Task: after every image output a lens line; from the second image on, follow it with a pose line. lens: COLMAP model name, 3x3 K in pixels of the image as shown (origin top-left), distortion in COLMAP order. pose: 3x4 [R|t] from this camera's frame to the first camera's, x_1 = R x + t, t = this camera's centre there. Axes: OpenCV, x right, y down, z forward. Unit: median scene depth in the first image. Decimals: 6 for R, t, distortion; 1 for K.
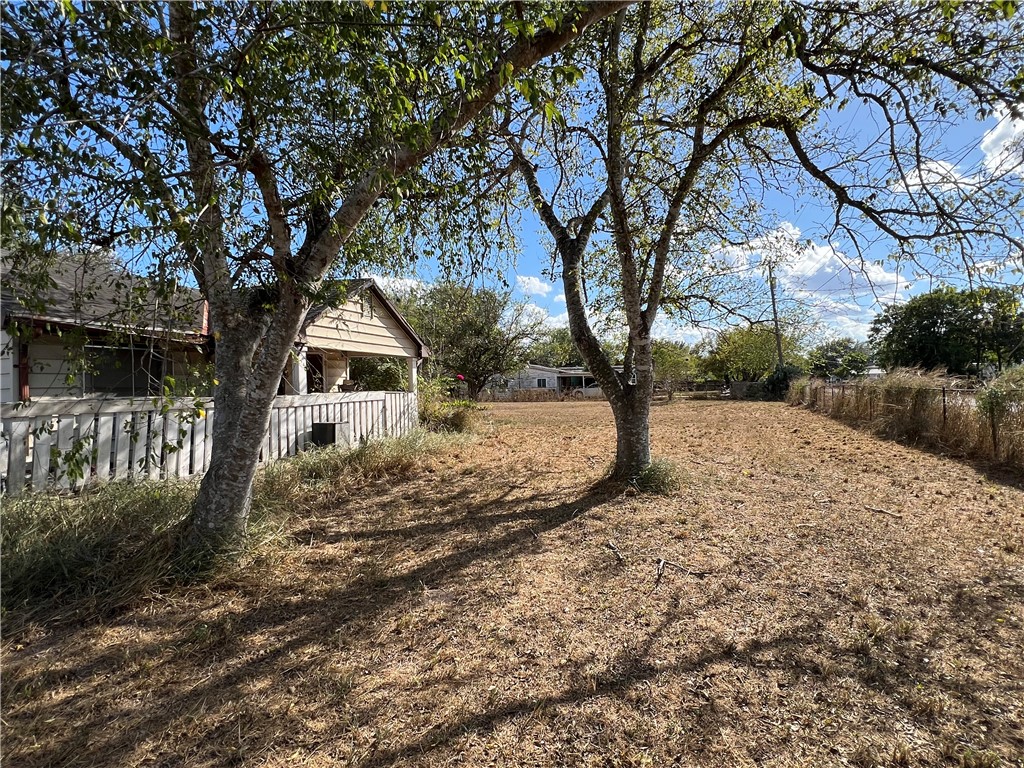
lens RADIAL K [[531.8, 0, 510.4], [0, 531.8, 388.2], [0, 0, 1]] dist [0.001865, 0.000582]
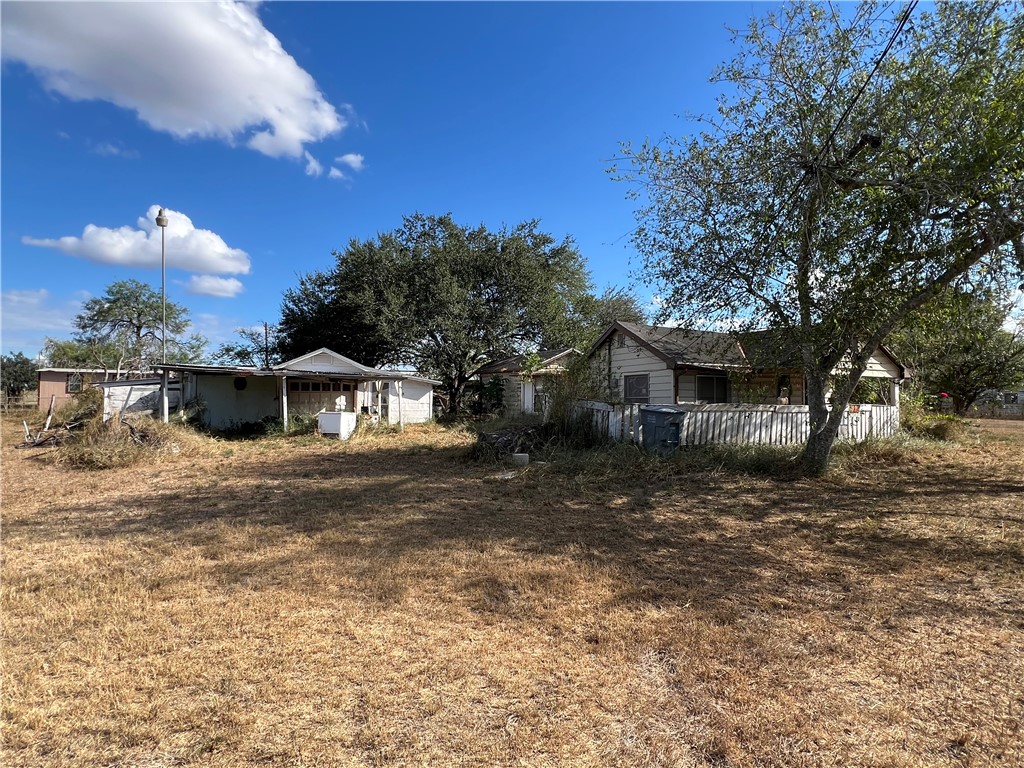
lens RADIAL K [[531.8, 0, 510.4], [0, 531.8, 388.2], [0, 0, 1]] dist [0.001865, 0.000582]
pose [[0.714863, 0.020828, -0.698954, 0.049580], [-0.027339, 0.999625, 0.001825, -0.012945], [0.698730, 0.017804, 0.715164, -0.590510]]
